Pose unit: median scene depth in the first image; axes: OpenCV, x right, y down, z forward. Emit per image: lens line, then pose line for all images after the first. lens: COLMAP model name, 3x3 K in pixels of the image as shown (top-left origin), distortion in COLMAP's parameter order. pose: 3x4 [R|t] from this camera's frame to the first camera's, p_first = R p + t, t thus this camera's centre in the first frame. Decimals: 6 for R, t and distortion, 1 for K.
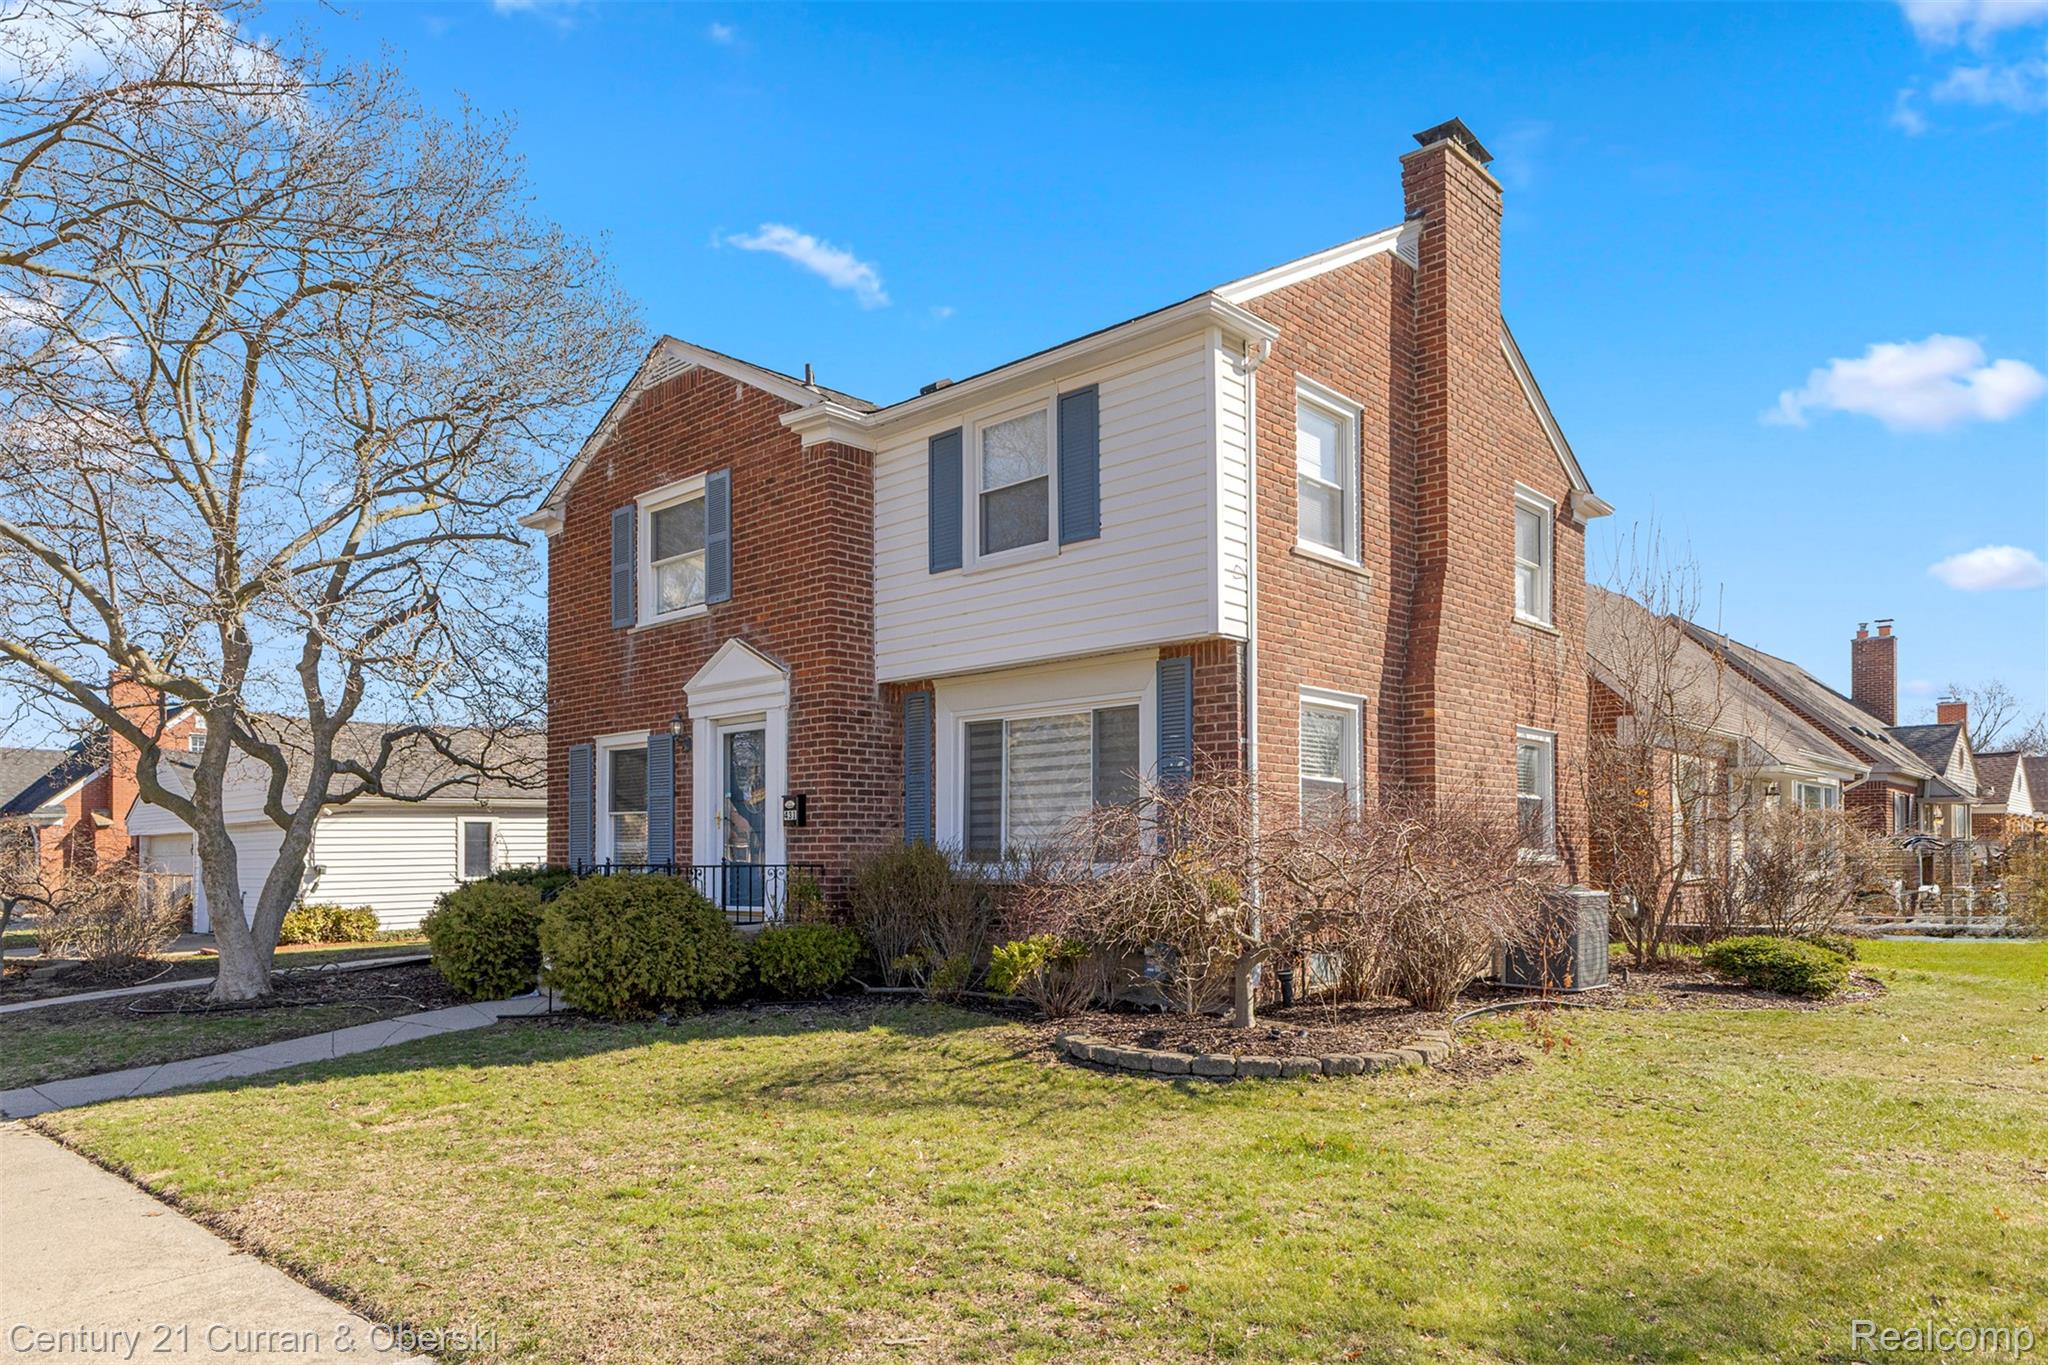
lens RADIAL K [[1290.1, 0, 1024.5], [0, 1290.1, 753.2], [0, 0, 1]] dist [0.016712, -0.001908]
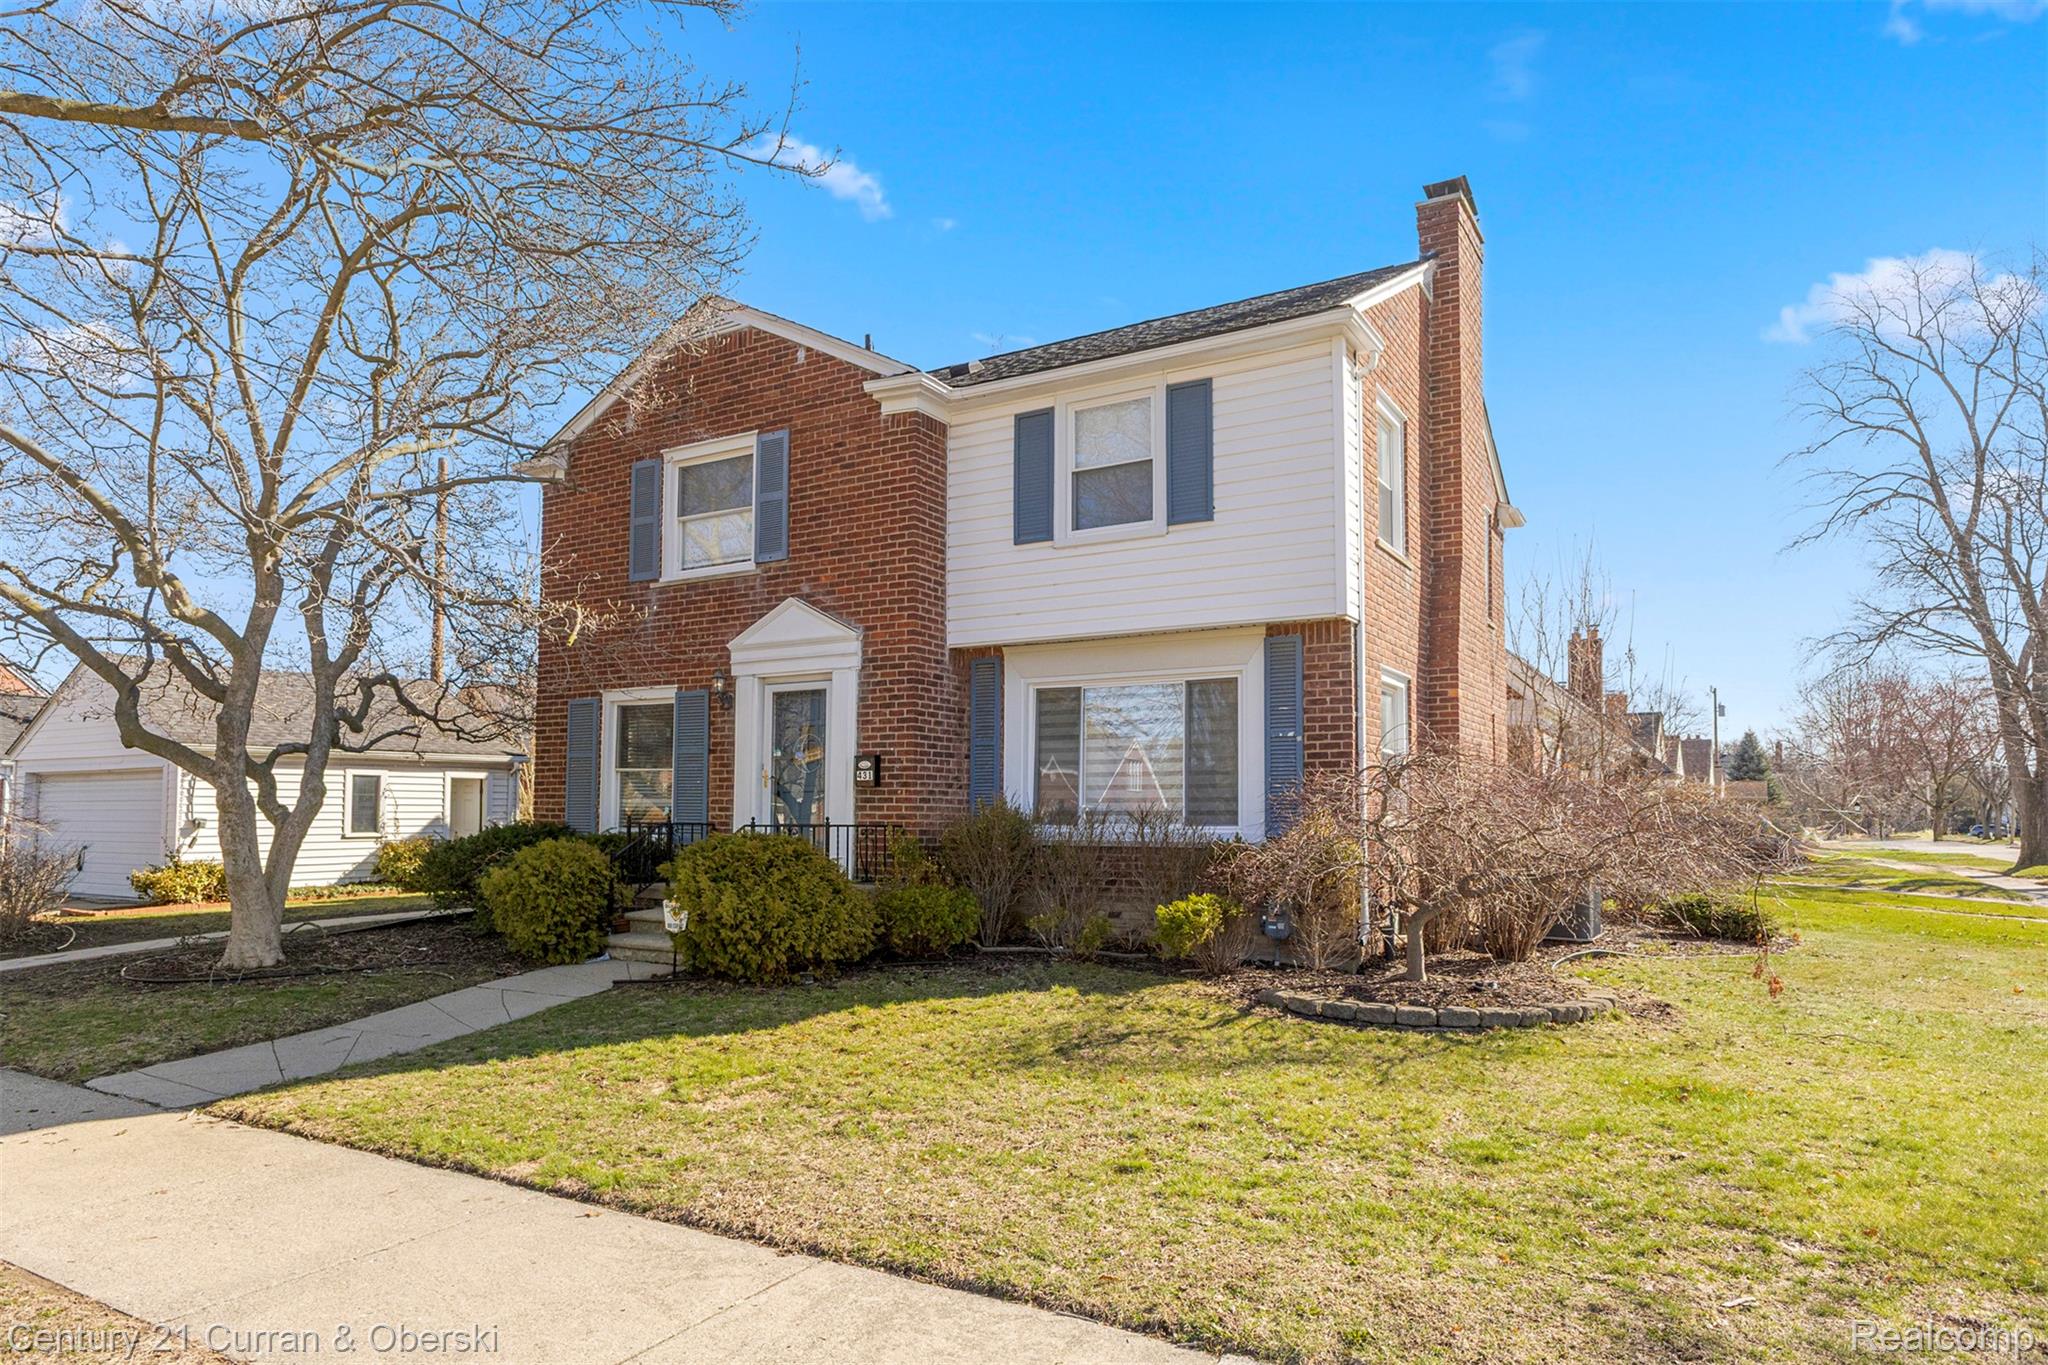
lens RADIAL K [[1202.8, 0, 1024.0], [0, 1202.8, 682.5], [0, 0, 1]] dist [-0.005701, -0.001087]
pose [[0.977980, 0.031870, 0.206253, -0.254527], [-0.025555, 0.999122, -0.033212, 0.003586], [-0.207130, 0.027210, 0.977935, 0.053763]]
